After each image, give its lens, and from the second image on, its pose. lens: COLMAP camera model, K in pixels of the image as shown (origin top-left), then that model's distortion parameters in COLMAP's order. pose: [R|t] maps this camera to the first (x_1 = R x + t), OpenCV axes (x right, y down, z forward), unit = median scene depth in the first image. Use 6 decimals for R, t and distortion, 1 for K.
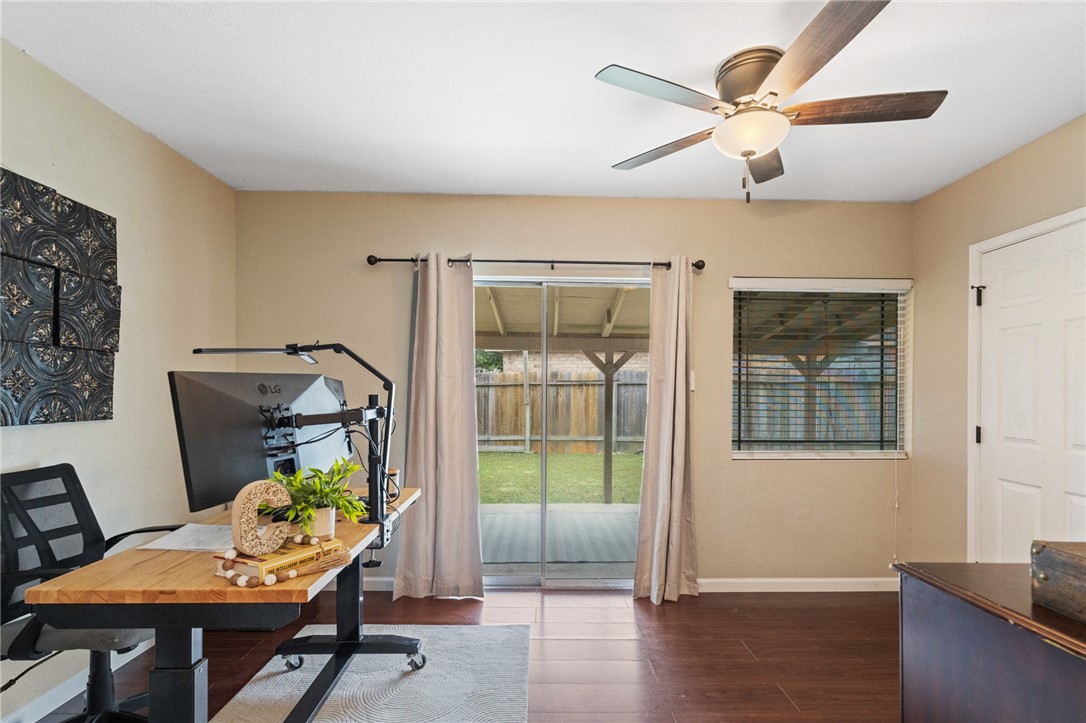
lens RADIAL K [[483.7, 0, 554.1], [0, 483.7, 397.2], [0, 0, 1]] dist [-0.003032, -0.002197]
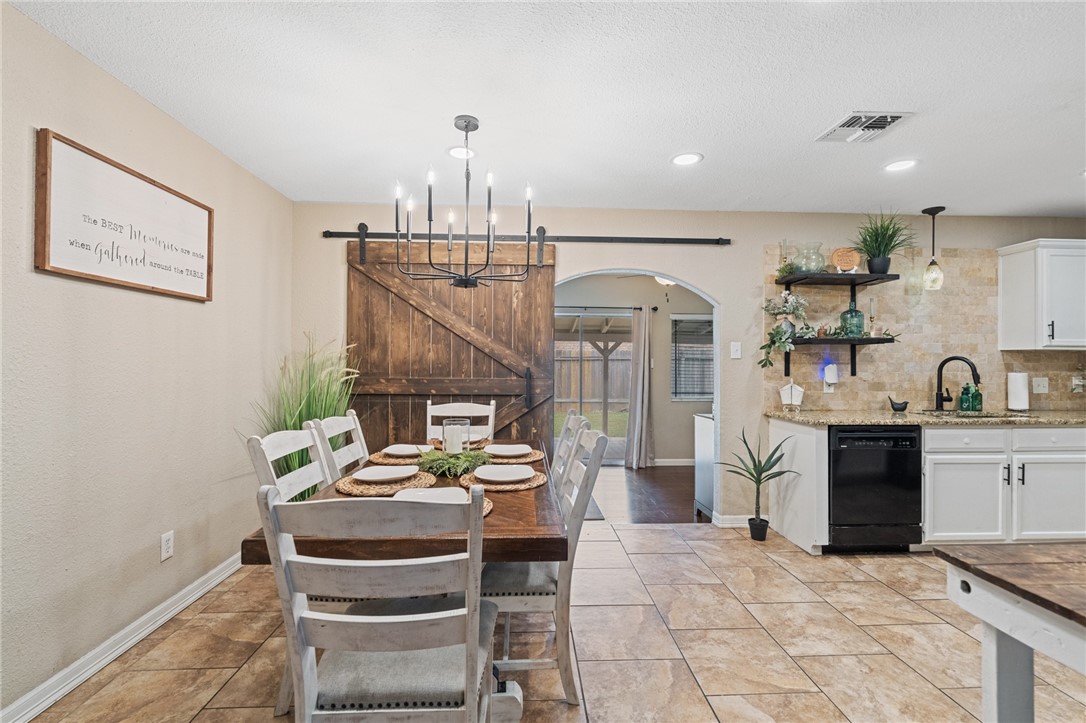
lens RADIAL K [[483.7, 0, 546.7], [0, 483.7, 359.7], [0, 0, 1]] dist [-0.003032, -0.002197]
pose [[0.999664, 0.001238, 0.025901, -0.223594], [-0.000806, 0.999860, -0.016701, -0.014737], [-0.025918, 0.016674, 0.999525, -1.075139]]
